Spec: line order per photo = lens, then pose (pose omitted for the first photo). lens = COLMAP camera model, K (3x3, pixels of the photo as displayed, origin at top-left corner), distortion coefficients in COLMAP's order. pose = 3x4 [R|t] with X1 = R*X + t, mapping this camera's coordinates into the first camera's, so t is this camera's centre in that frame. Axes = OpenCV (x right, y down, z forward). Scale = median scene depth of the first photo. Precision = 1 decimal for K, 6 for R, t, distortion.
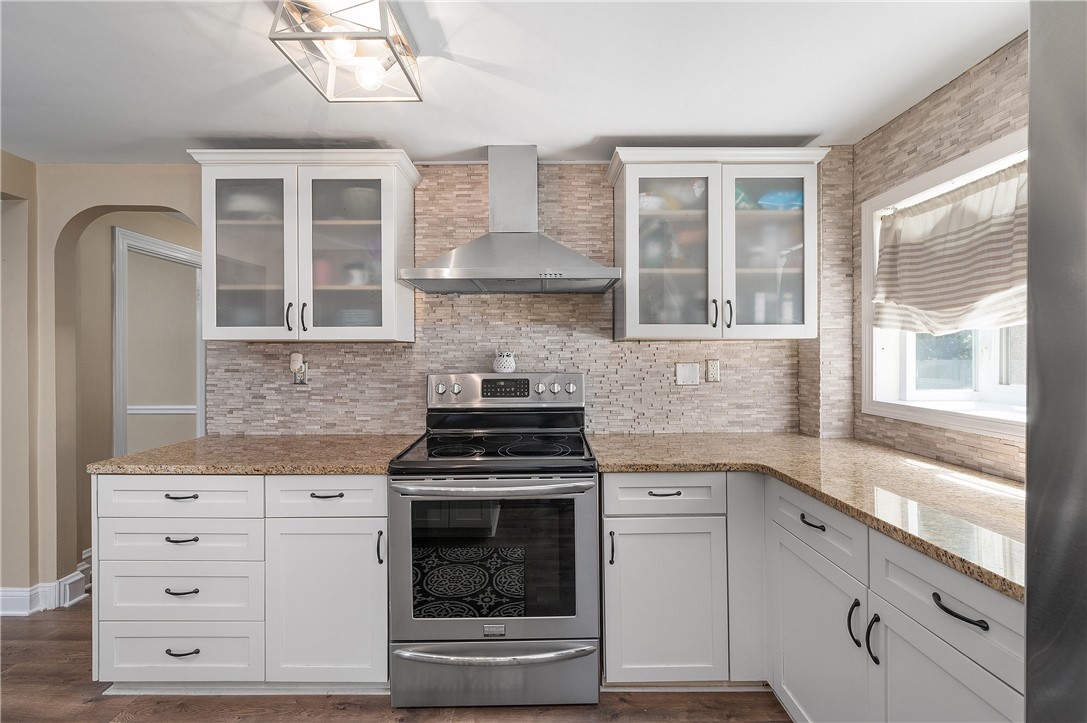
lens RADIAL K [[464.8, 0, 541.2], [0, 464.8, 364.4], [0, 0, 1]] dist [0.000203, 0.001751]
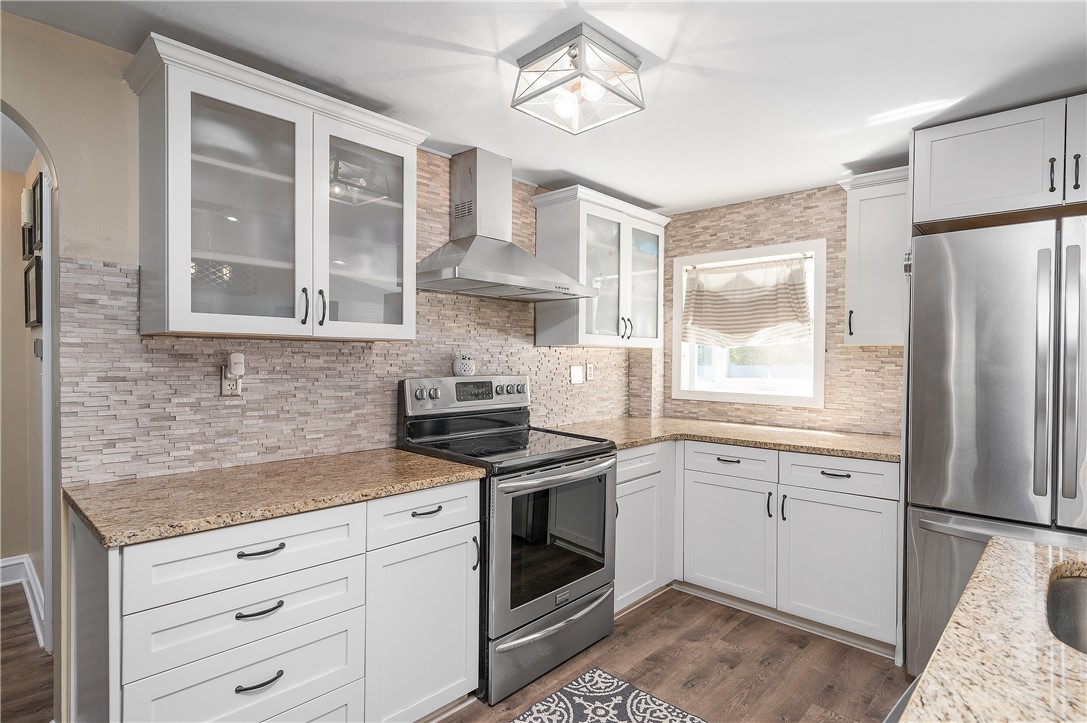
lens RADIAL K [[554.3, 0, 543.0], [0, 554.3, 378.1], [0, 0, 1]] dist [0.016839, -0.002379]
pose [[0.692997, -0.017928, 0.720717, -0.809130], [0.004338, 0.999776, 0.020699, -0.000822], [-0.720927, -0.011217, 0.692920, 0.063207]]
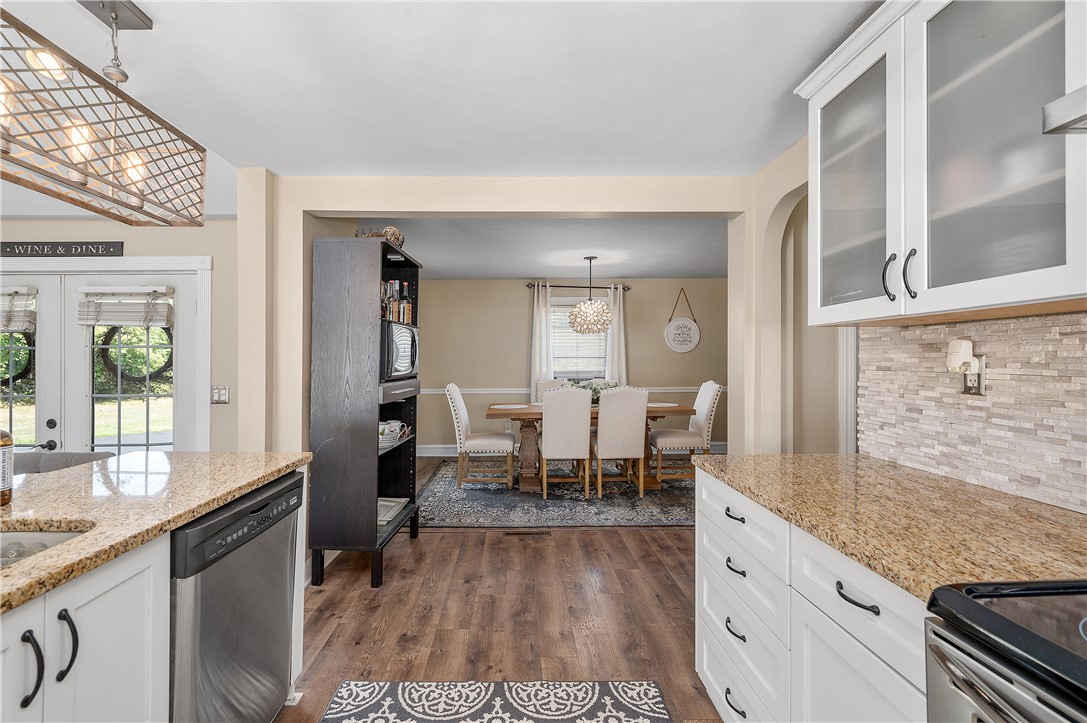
lens RADIAL K [[497.4, 0, 539.9], [0, 497.4, 361.0], [0, 0, 1]] dist [0.001390, 0.000315]
pose [[0.033493, 0.001626, -0.999438, 0.069787], [-0.010668, 0.999942, 0.001270, 0.006797], [0.999382, 0.010619, 0.033508, 0.457552]]
